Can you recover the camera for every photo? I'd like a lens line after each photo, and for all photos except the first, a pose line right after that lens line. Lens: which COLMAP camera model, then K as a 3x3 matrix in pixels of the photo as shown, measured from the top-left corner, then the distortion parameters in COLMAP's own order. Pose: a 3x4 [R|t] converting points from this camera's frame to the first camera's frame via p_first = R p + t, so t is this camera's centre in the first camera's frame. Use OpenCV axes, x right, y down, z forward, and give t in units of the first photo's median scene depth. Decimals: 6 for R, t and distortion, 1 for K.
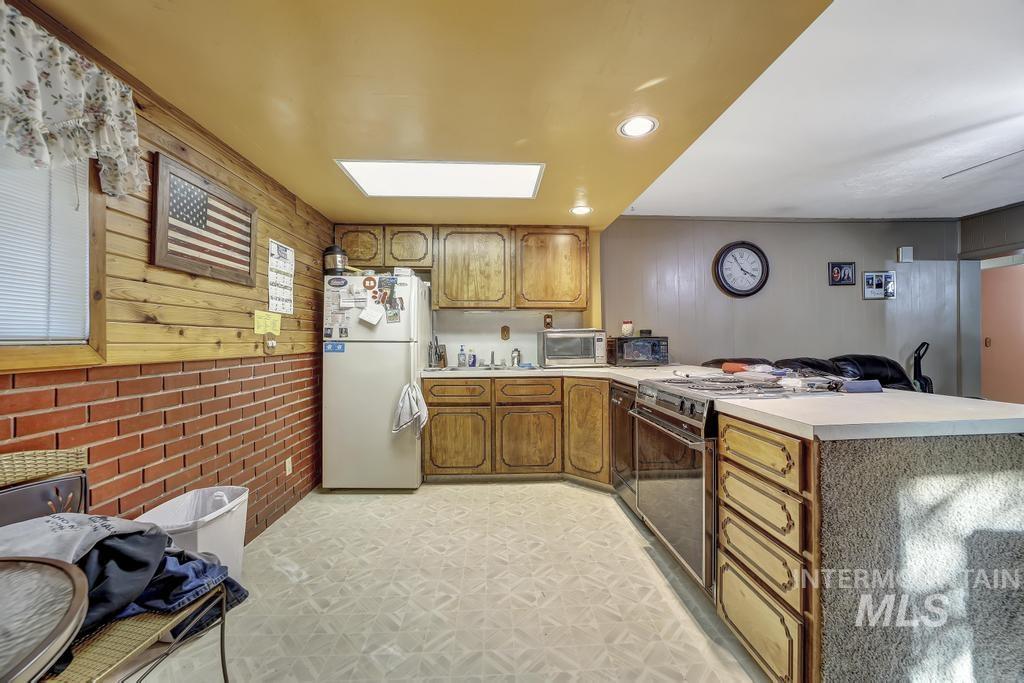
lens RADIAL K [[397.9, 0, 507.4], [0, 397.9, 340.0], [0, 0, 1]] dist [-0.033578, 0.006510]
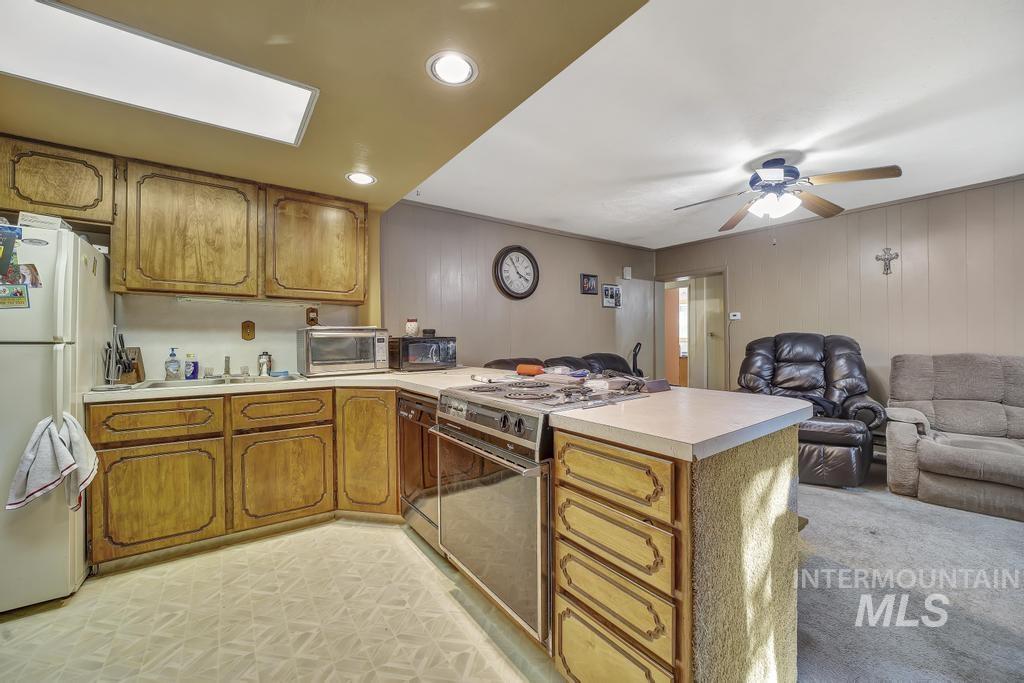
lens RADIAL K [[397.9, 0, 508.9], [0, 397.9, 340.3], [0, 0, 1]] dist [-0.033578, 0.006510]
pose [[0.834551, 0.001740, 0.550927, -0.002793], [-0.001814, 0.999998, -0.000412, -0.000751], [-0.550927, -0.000656, 0.834553, 0.164726]]
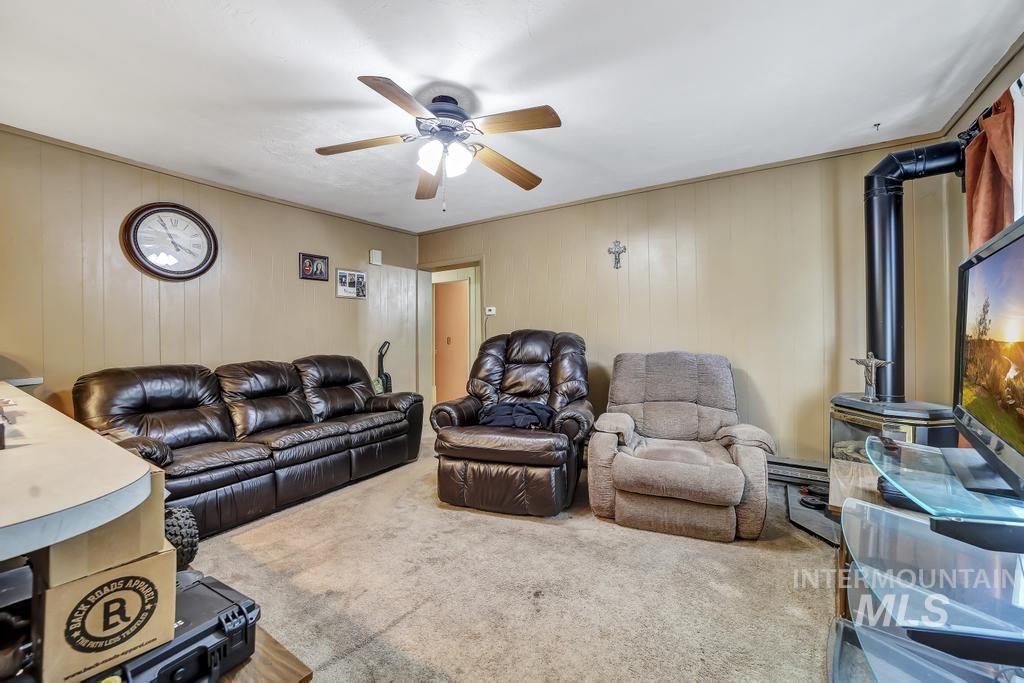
lens RADIAL K [[397.9, 0, 510.8], [0, 397.9, 333.3], [0, 0, 1]] dist [-0.033578, 0.006510]
pose [[0.586538, 0.007146, 0.809890, 0.468438], [0.002285, 0.999942, -0.010478, -0.004774], [-0.809918, 0.007996, 0.586488, 0.096883]]
